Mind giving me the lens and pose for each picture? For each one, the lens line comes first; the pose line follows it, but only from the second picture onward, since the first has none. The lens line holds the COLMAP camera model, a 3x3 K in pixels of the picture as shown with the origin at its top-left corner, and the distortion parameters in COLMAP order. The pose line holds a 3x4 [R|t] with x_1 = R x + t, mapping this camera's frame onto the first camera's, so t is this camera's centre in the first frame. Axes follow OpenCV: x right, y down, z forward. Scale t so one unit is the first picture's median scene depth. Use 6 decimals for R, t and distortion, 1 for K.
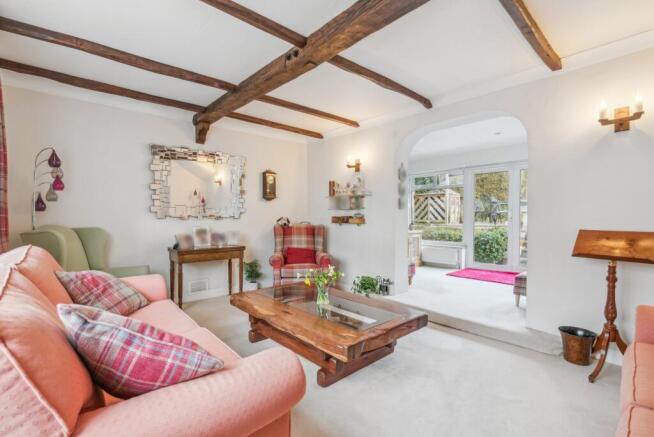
lens RADIAL K [[301.3, 0, 321.0], [0, 301.3, 223.7], [0, 0, 1]] dist [-0.000480, 0.000449]
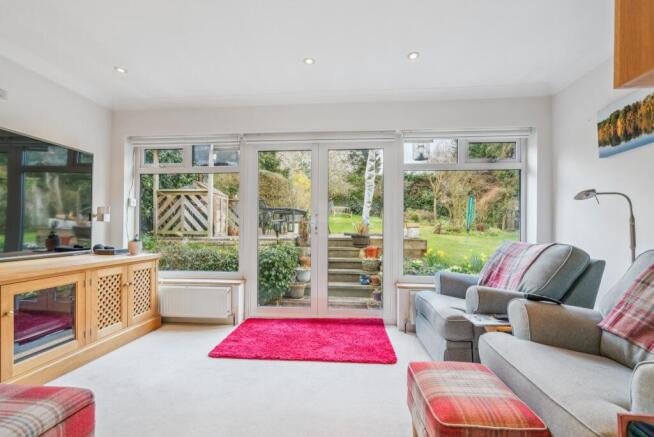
lens RADIAL K [[301.3, 0, 321.0], [0, 301.3, 223.7], [0, 0, 1]] dist [-0.000480, 0.000449]
pose [[0.732508, 0.014328, 0.680608, 0.160973], [0.011615, 0.999370, -0.033540, -0.003781], [-0.680660, 0.032473, 0.731880, 0.386665]]
